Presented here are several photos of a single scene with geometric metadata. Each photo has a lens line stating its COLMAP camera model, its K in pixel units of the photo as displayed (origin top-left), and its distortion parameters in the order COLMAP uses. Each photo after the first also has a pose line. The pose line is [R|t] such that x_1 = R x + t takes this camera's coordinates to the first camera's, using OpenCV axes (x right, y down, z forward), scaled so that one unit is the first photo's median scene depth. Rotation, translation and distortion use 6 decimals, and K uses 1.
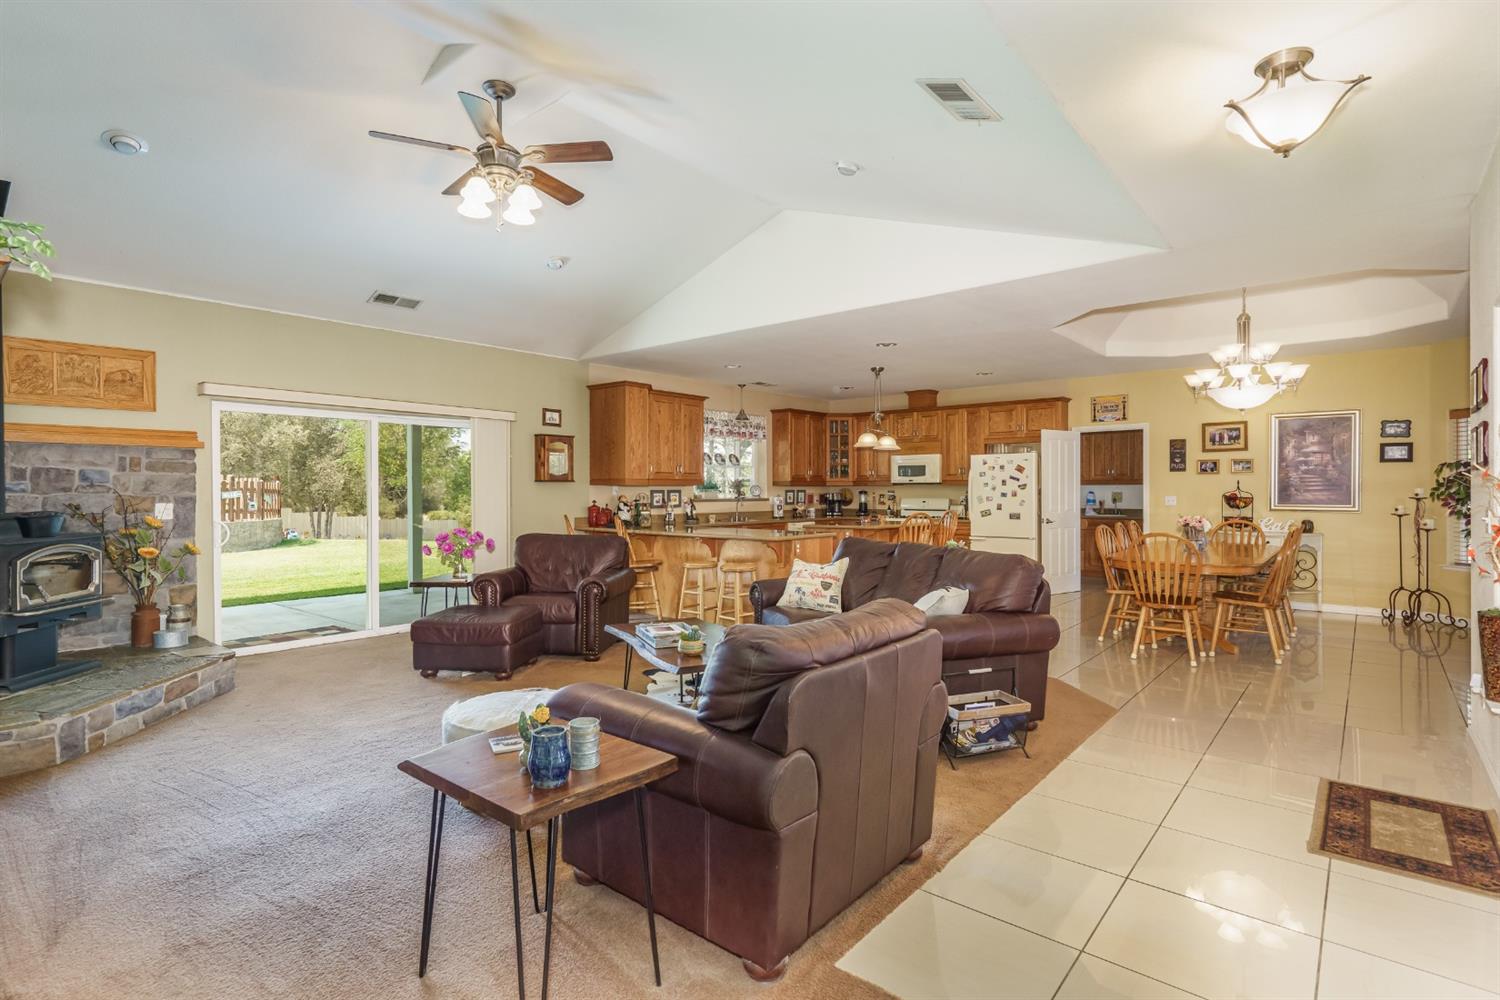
lens RADIAL K [[740.2, 0, 745.3], [0, 740.2, 487.9], [0, 0, 1]] dist [0.001005, 0.000751]
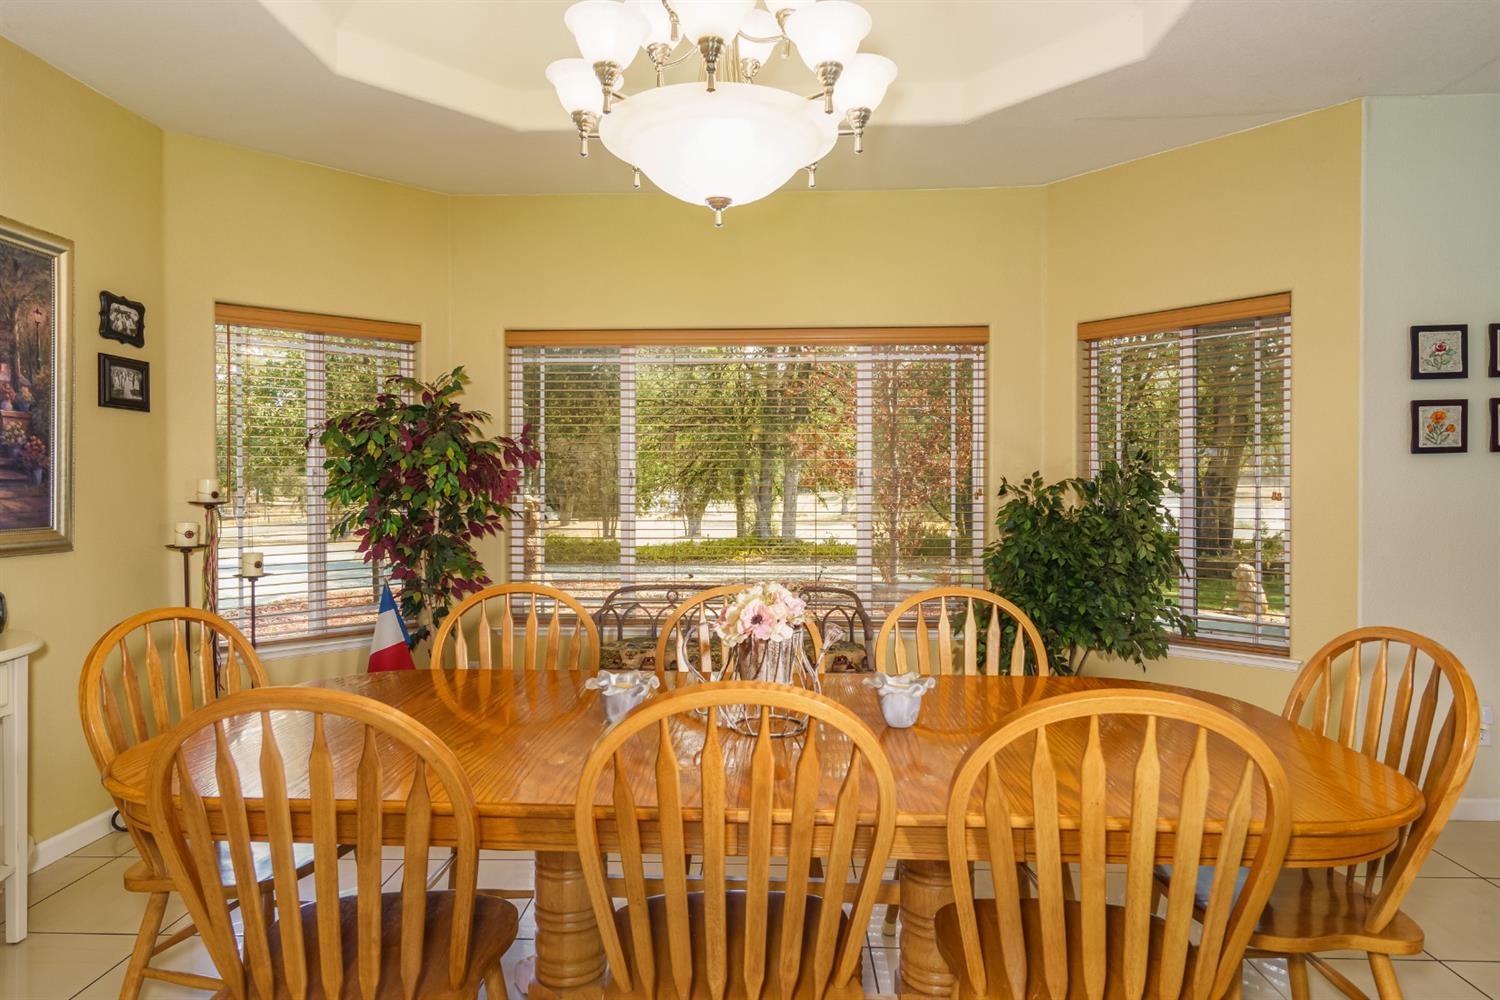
lens RADIAL K [[864.9, 0, 745.9], [0, 864.9, 490.0], [0, 0, 1]] dist [0.004439, 0.000194]
pose [[-0.612549, -0.002353, 0.790429, 0.292017], [0.000437, 0.999994, 0.003315, 0.004206], [-0.790432, 0.002375, -0.612545, 0.882533]]
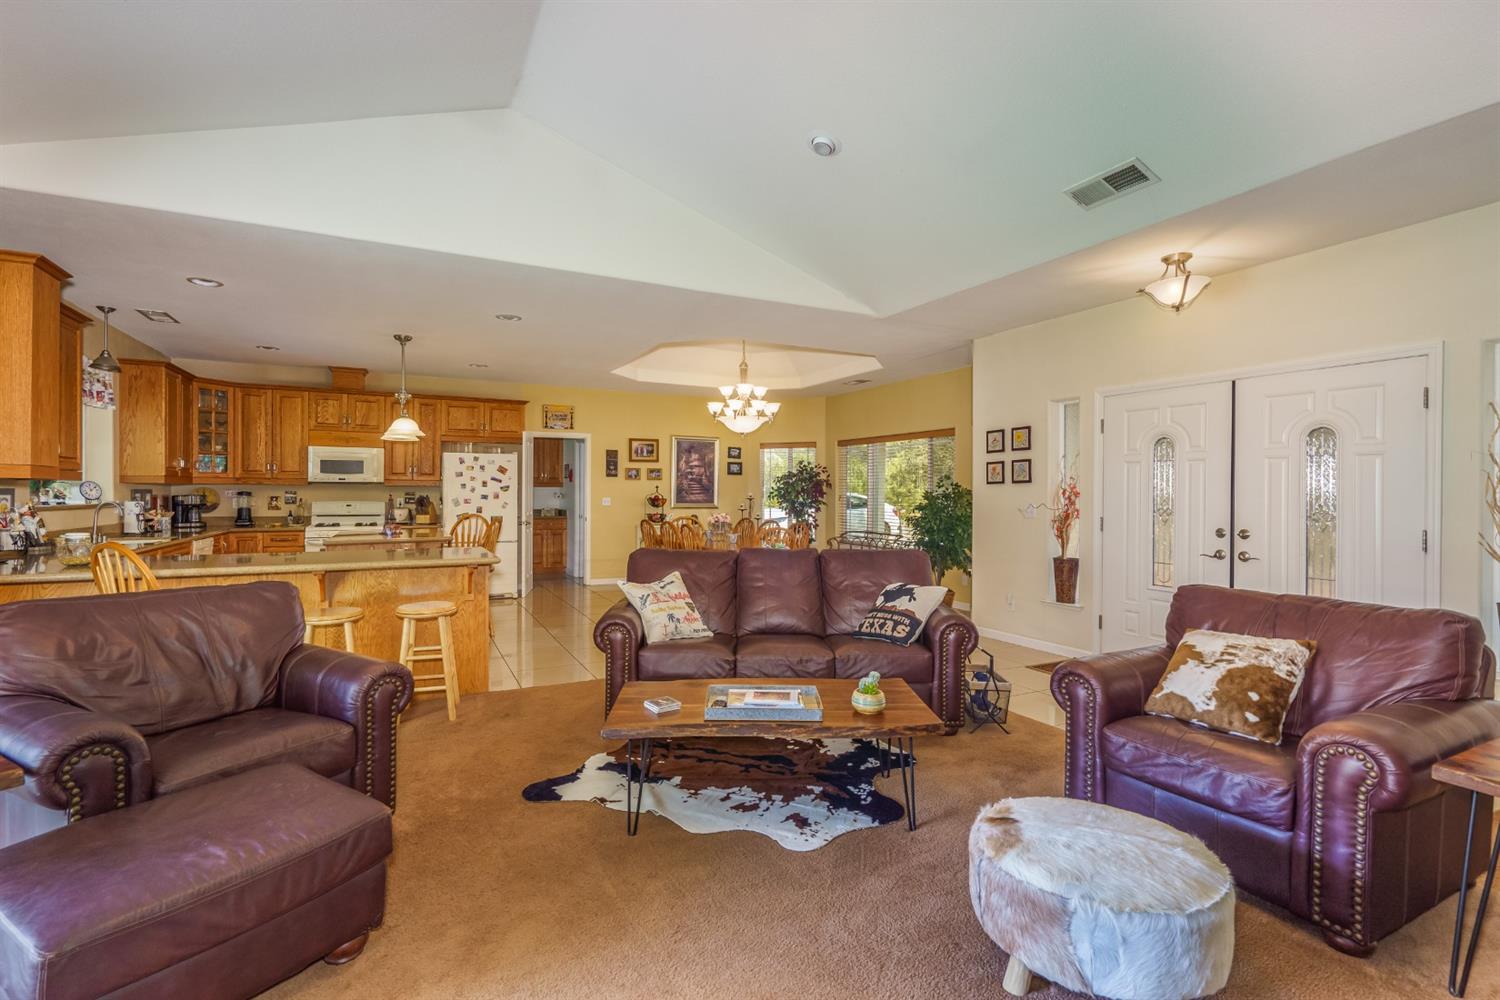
lens RADIAL K [[683.9, 0, 744.7], [0, 683.9, 498.5], [0, 0, 1]] dist [-0.008558, 0.003203]
pose [[0.393465, -0.004441, 0.919329, -0.341080], [-0.009259, 0.999918, 0.008793, 0.000656], [-0.919293, -0.011971, 0.393392, 0.374651]]
